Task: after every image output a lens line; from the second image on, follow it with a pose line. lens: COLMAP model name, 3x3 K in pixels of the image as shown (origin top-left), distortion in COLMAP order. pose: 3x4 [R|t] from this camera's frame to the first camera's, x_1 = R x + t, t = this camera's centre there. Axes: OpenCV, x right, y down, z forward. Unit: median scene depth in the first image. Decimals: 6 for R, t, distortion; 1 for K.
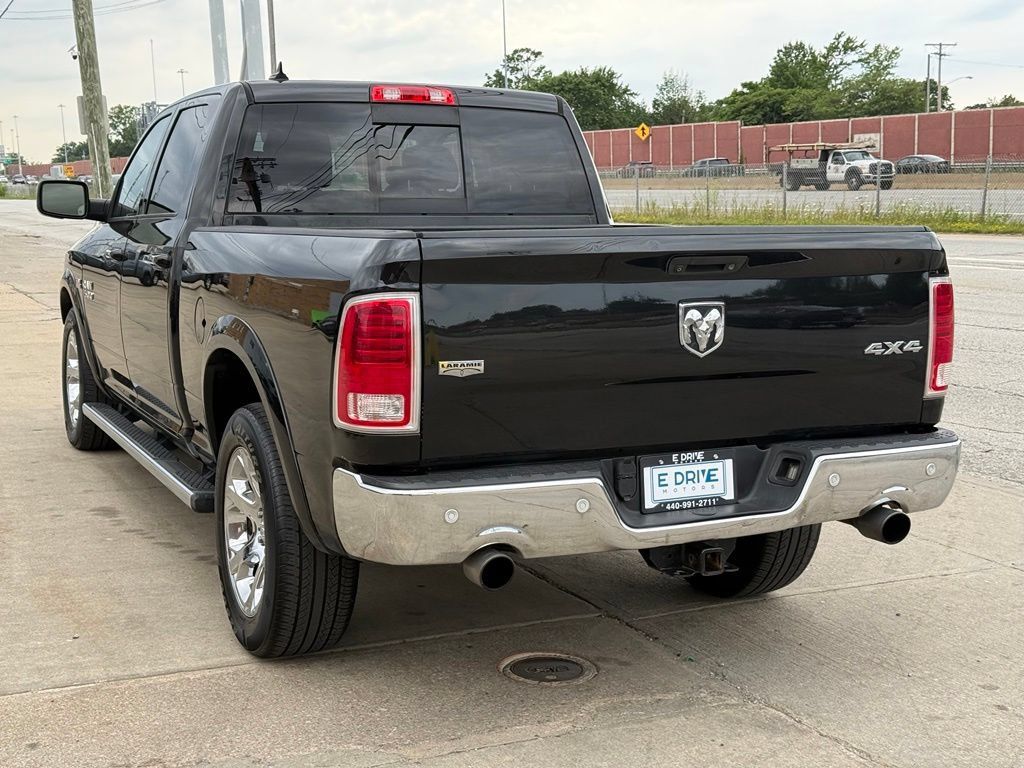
lens RADIAL K [[1504.0, 0, 530.9], [0, 1504.0, 408.4], [0, 0, 1]] dist [0.130231, 0.000000]
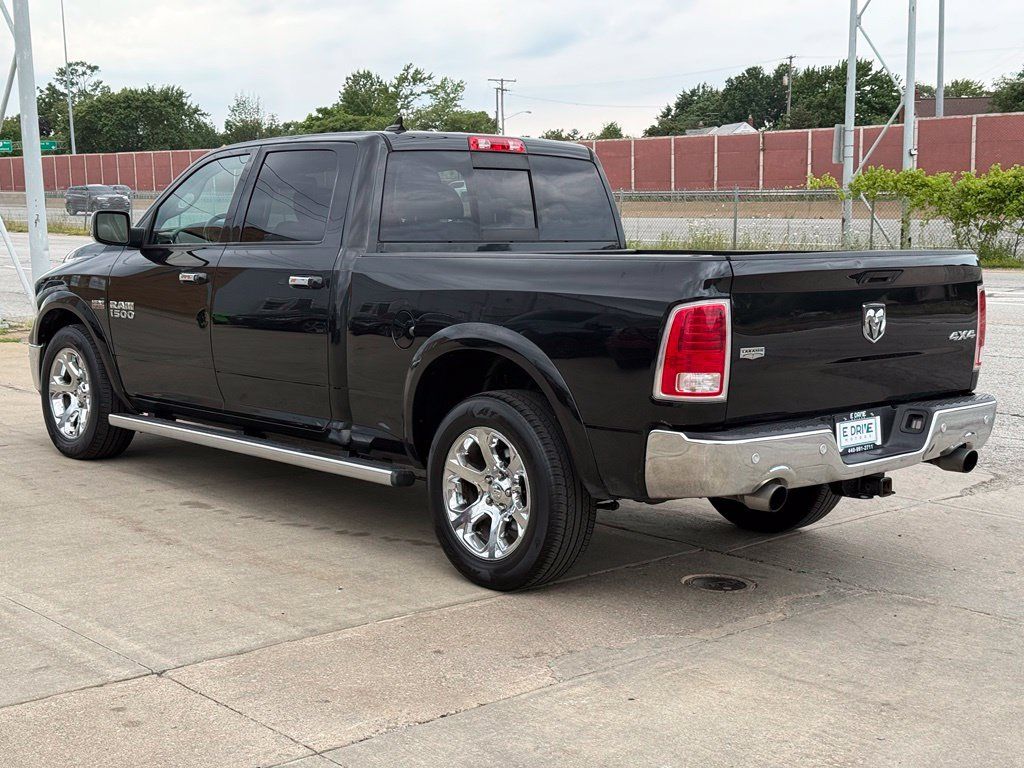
lens RADIAL K [[1504.0, 0, 556.8], [0, 1504.0, 408.1], [0, 0, 1]] dist [0.130231, 0.000000]
pose [[0.948559, -0.035423, 0.314612, -0.525091], [0.039958, 0.999170, -0.007976, 0.022494], [-0.314068, 0.020137, 0.949187, -0.215570]]
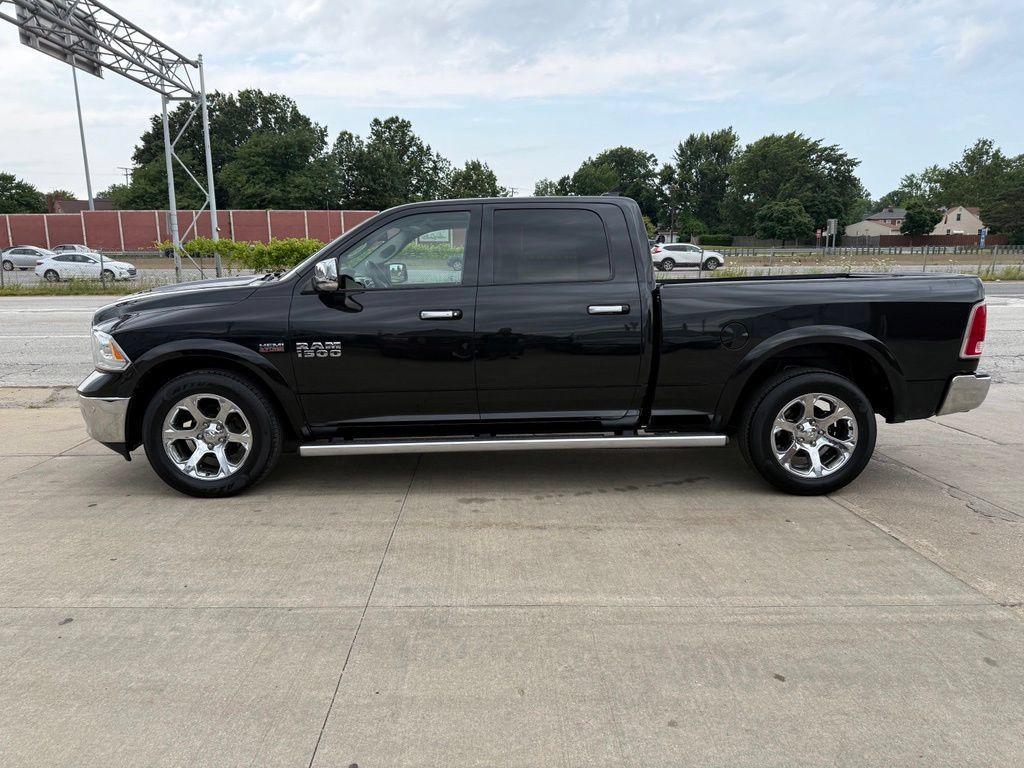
lens RADIAL K [[735.6, 0, 509.0], [0, 735.6, 384.1], [0, 0, 1]] dist [0.006652, -0.011832]
pose [[0.399731, -0.162740, 0.902070, -1.193665], [0.148236, 0.982636, 0.111588, -0.148961], [-0.904567, 0.089114, 0.416914, 0.951258]]
